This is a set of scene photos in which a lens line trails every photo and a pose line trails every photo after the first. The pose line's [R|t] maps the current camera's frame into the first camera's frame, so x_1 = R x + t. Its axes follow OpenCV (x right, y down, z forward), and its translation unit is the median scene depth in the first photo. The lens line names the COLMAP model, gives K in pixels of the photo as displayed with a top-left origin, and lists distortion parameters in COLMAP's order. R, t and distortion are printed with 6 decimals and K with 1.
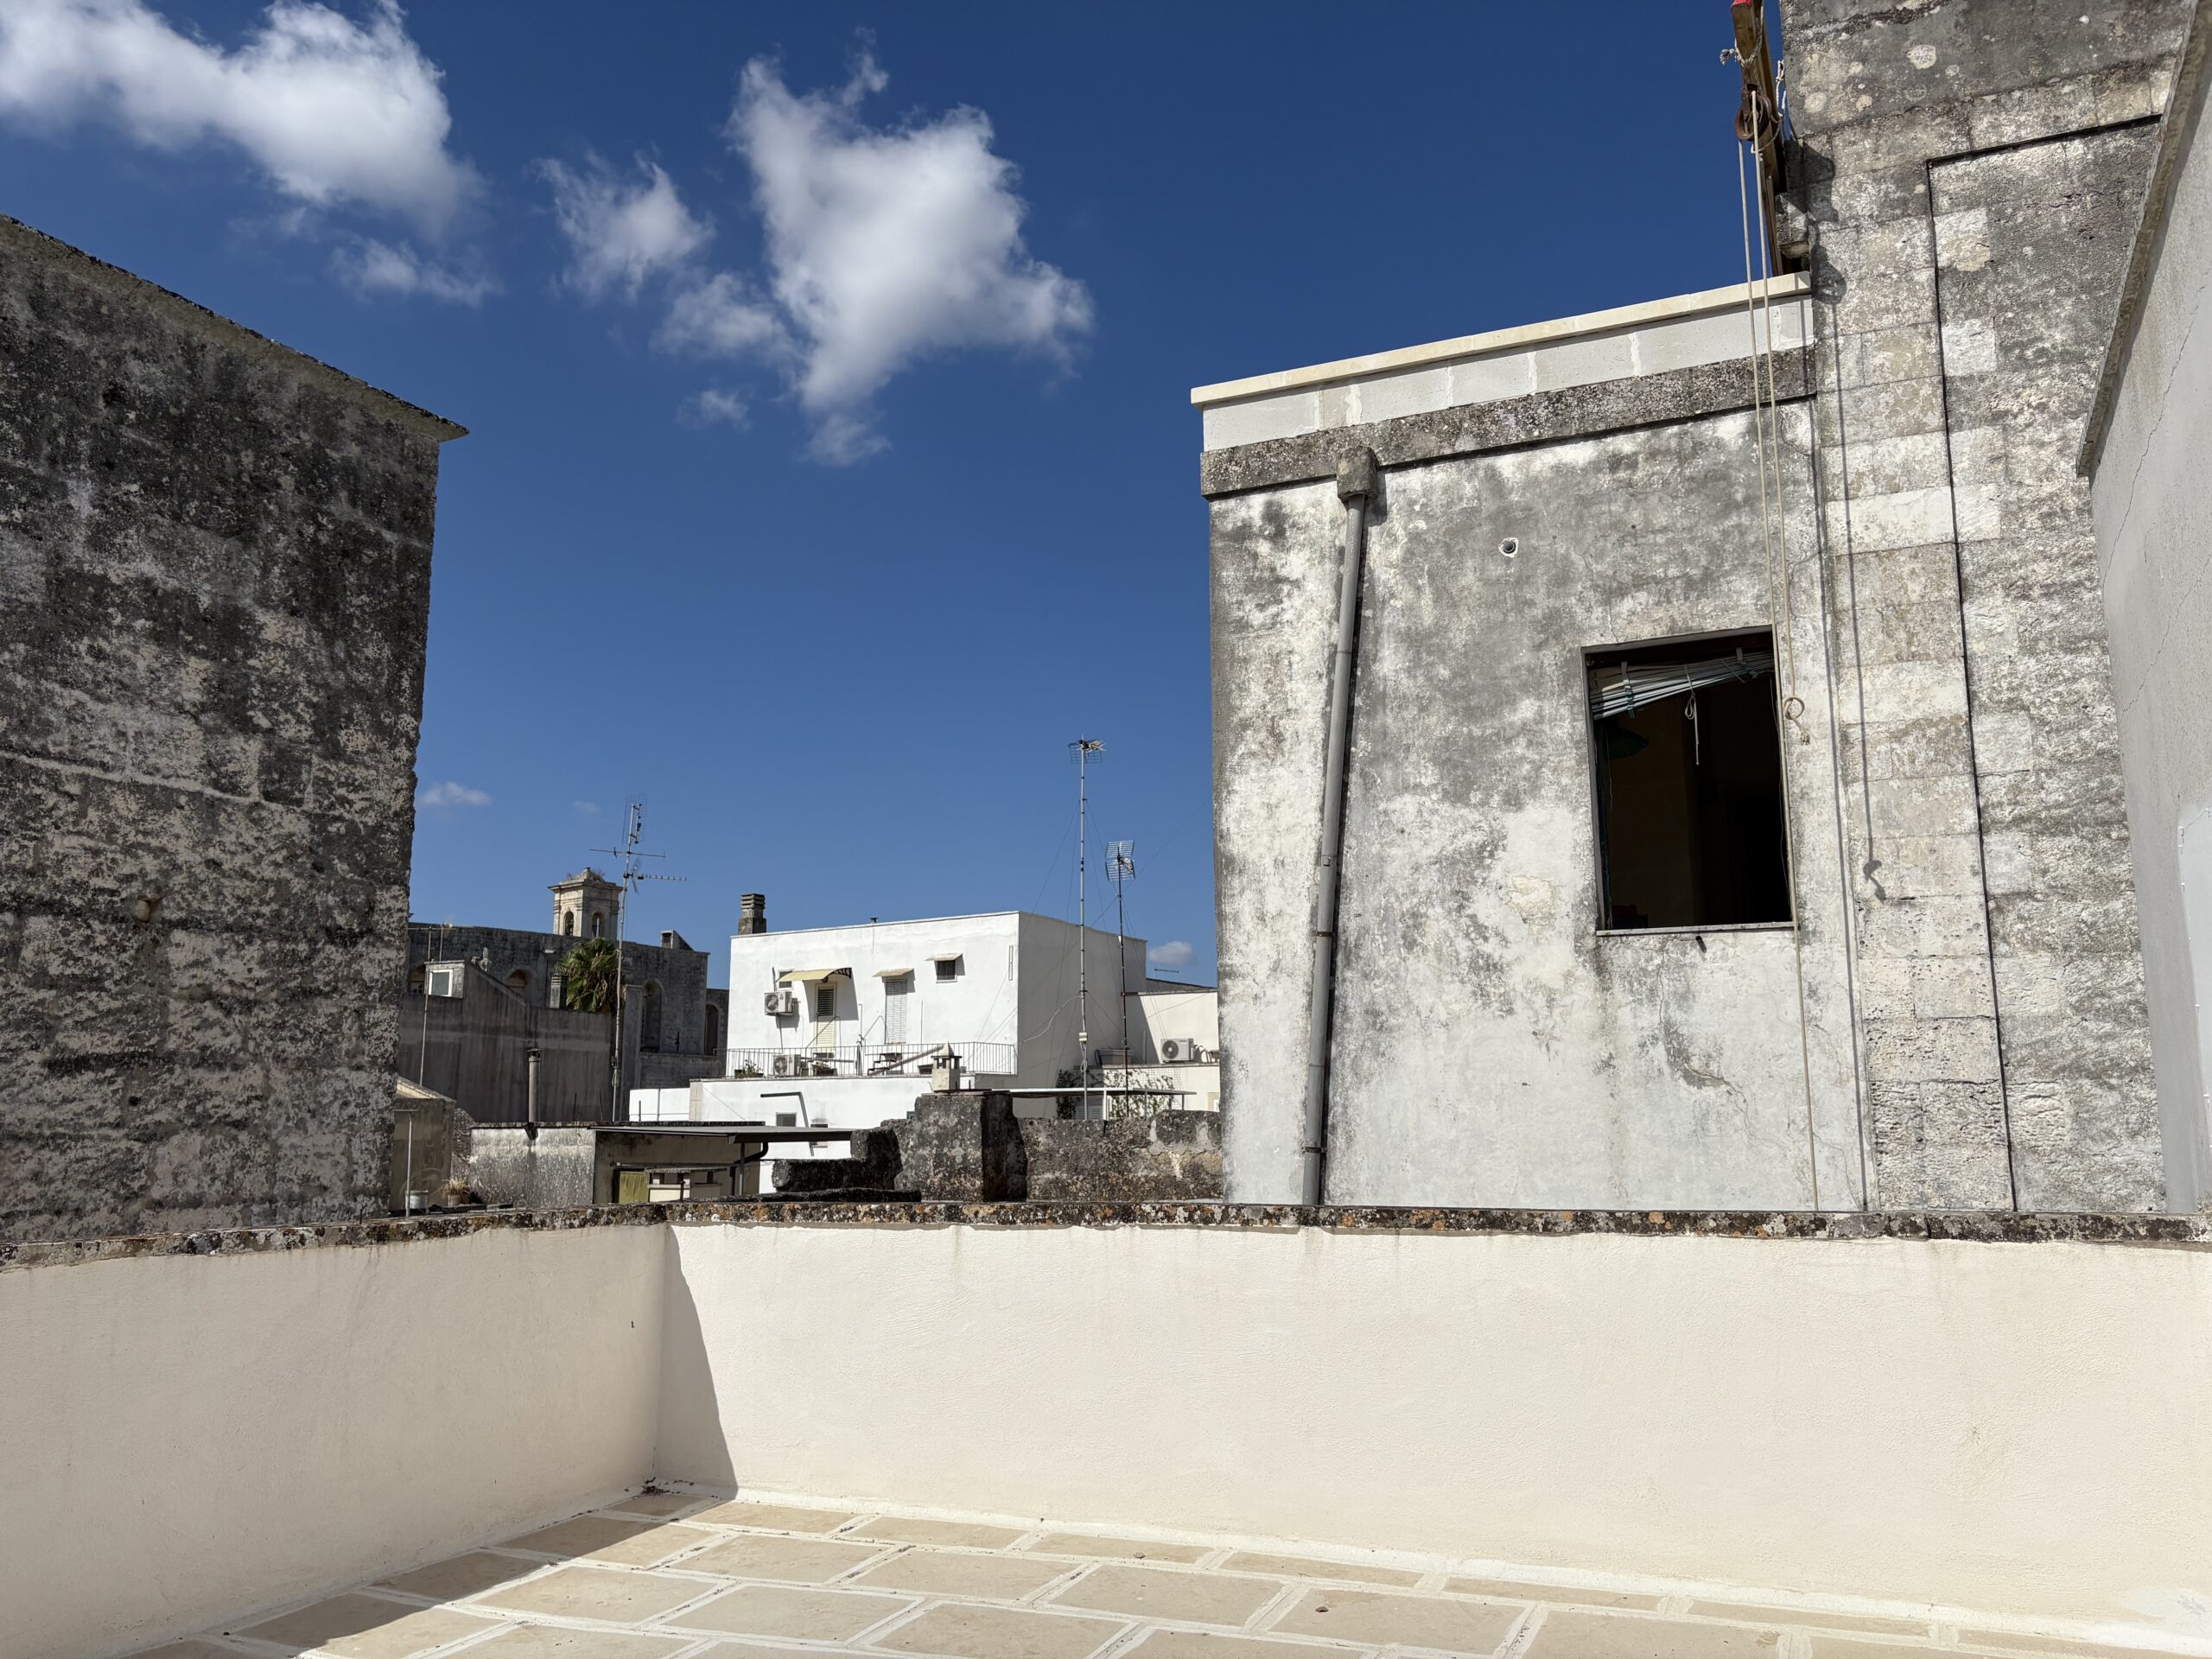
lens RADIAL K [[1671.6, 0, 1103.7], [0, 1671.6, 768.0], [0, 0, 1]] dist [0.046198, -0.045776]
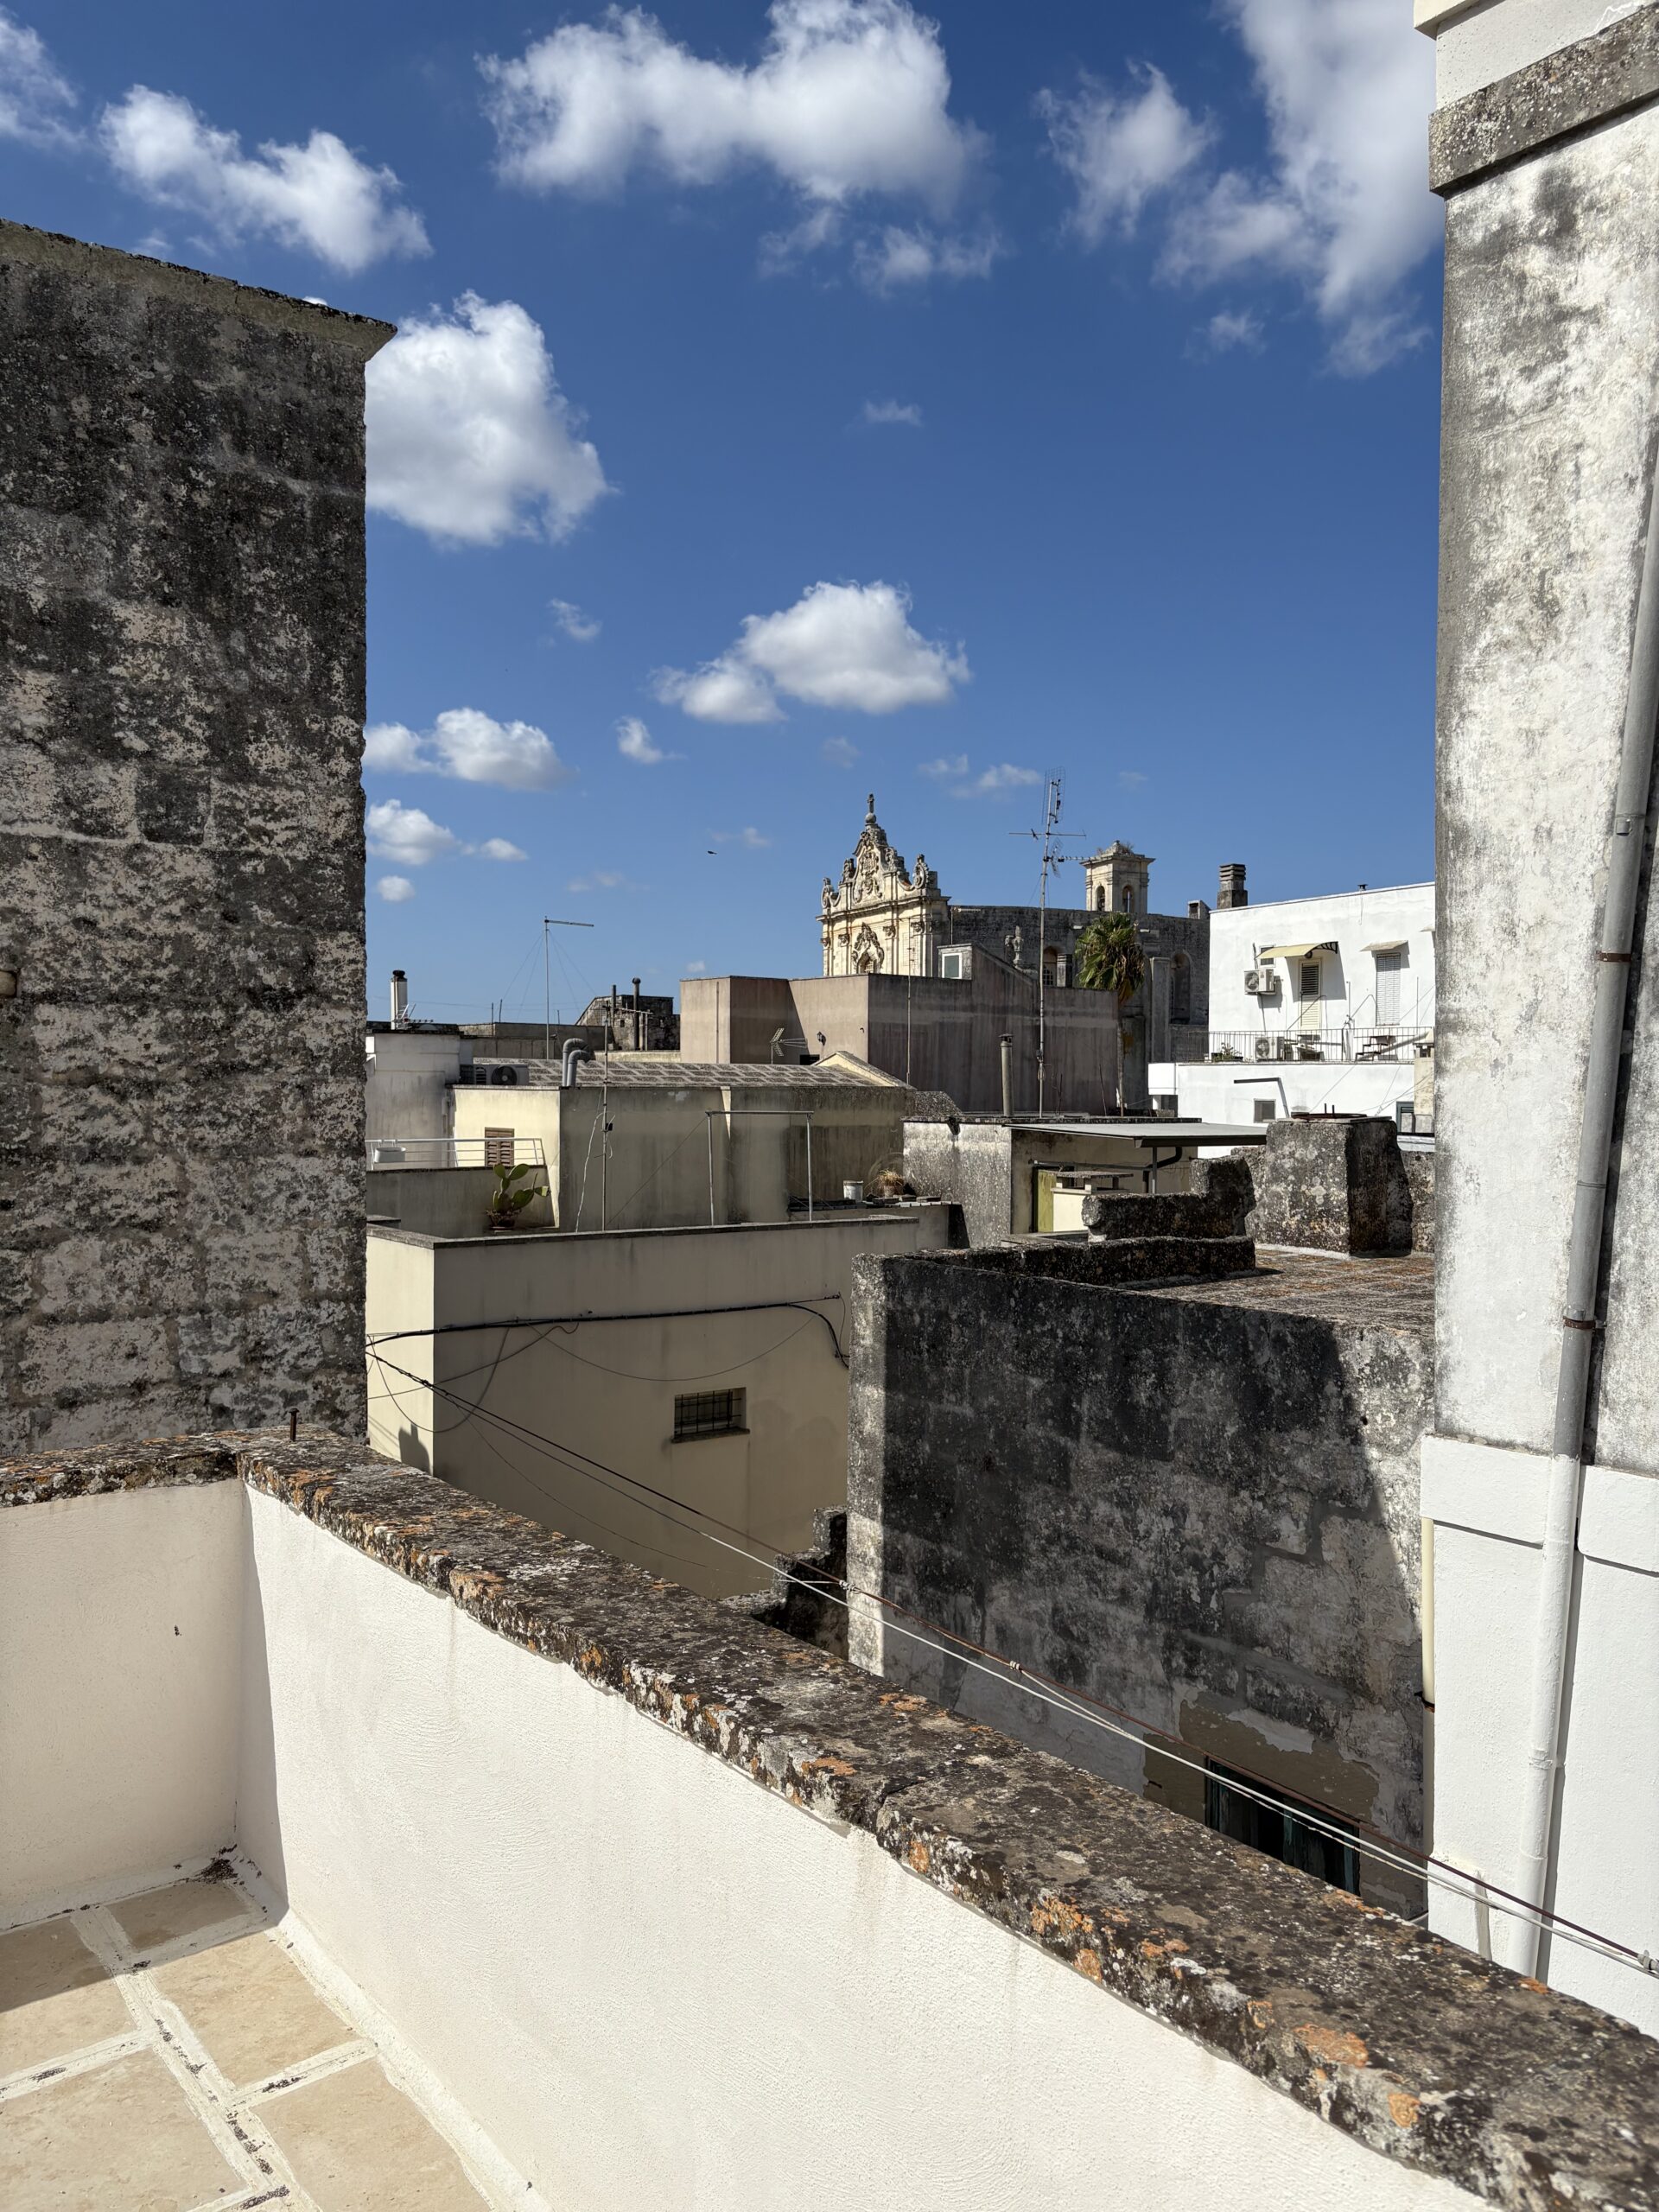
lens RADIAL K [[1671.6, 0, 824.6], [0, 1671.6, 1058.0], [0, 0, 1]] dist [0.046198, -0.045776]
pose [[0.883226, -0.000060, -0.468947, 0.085754], [0.089811, 0.981511, 0.169026, 0.006961], [0.460267, -0.191405, 0.866902, 0.201761]]
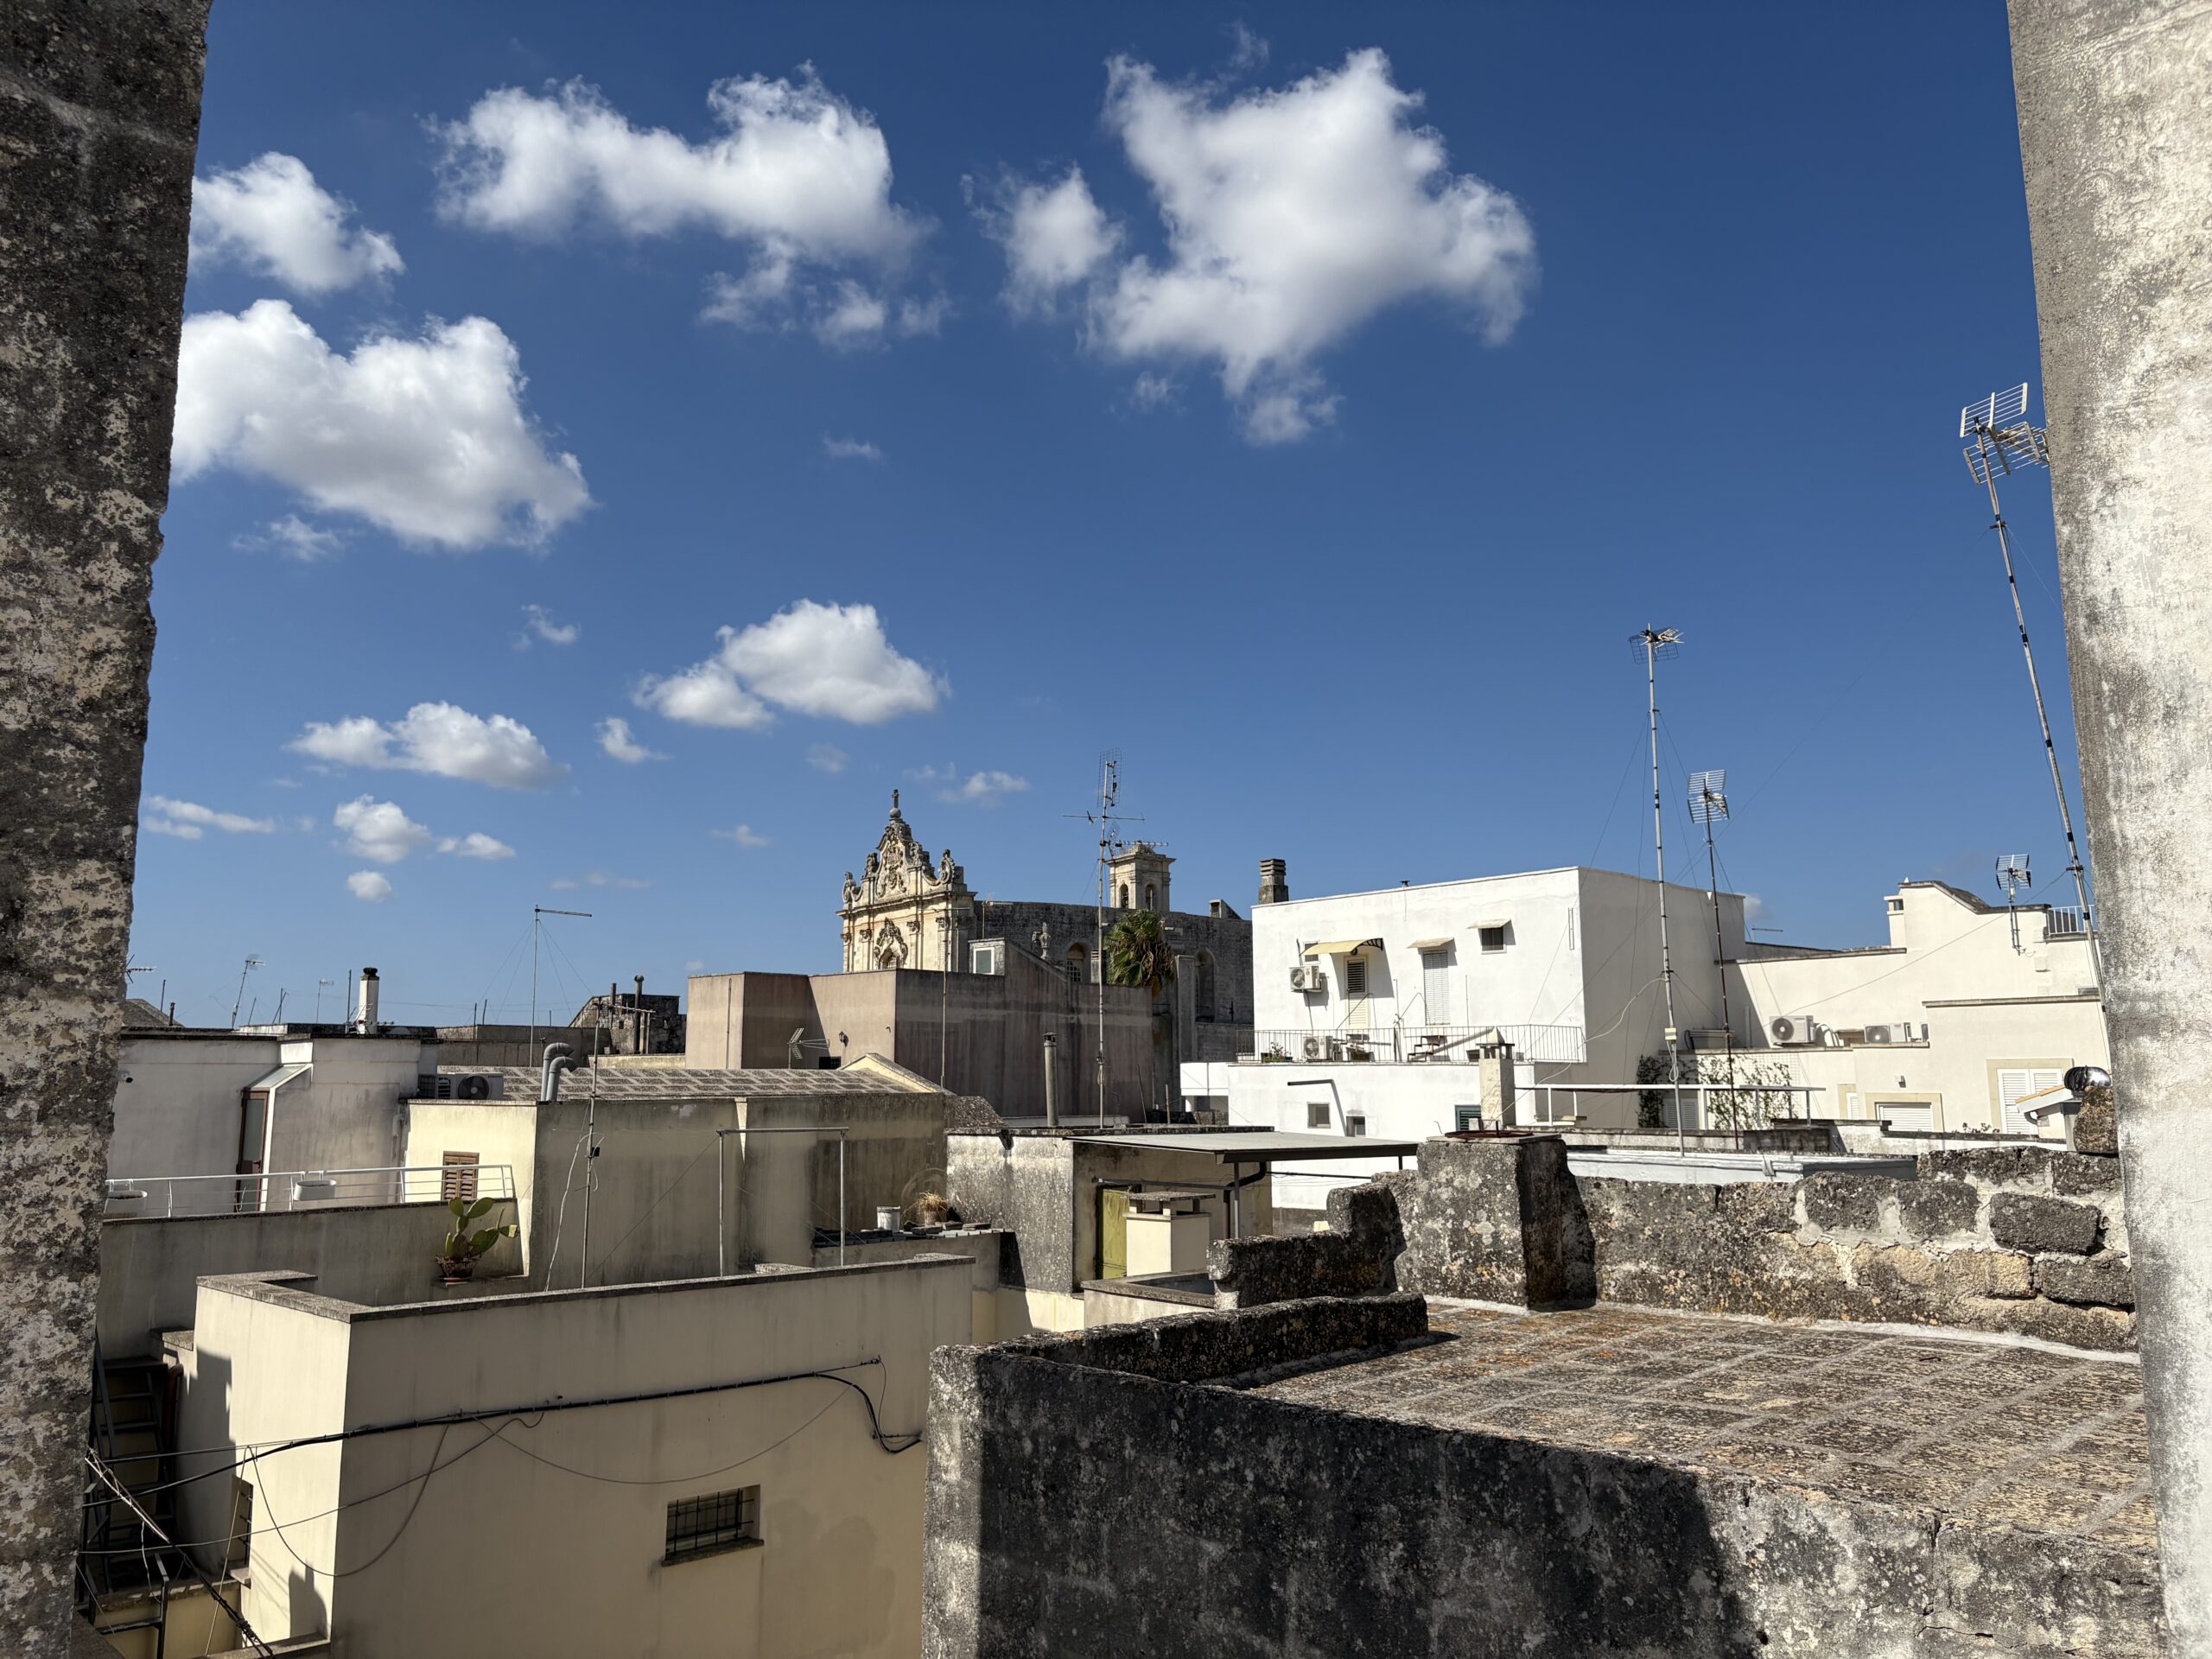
lens RADIAL K [[1671.6, 0, 1114.7], [0, 1671.6, 812.4], [0, 0, 1]] dist [0.046198, -0.045776]
pose [[0.947381, -0.052121, -0.315835, -0.006812], [0.067203, 0.997051, 0.037042, 0.030299], [0.312973, -0.056318, 0.948091, 0.337646]]
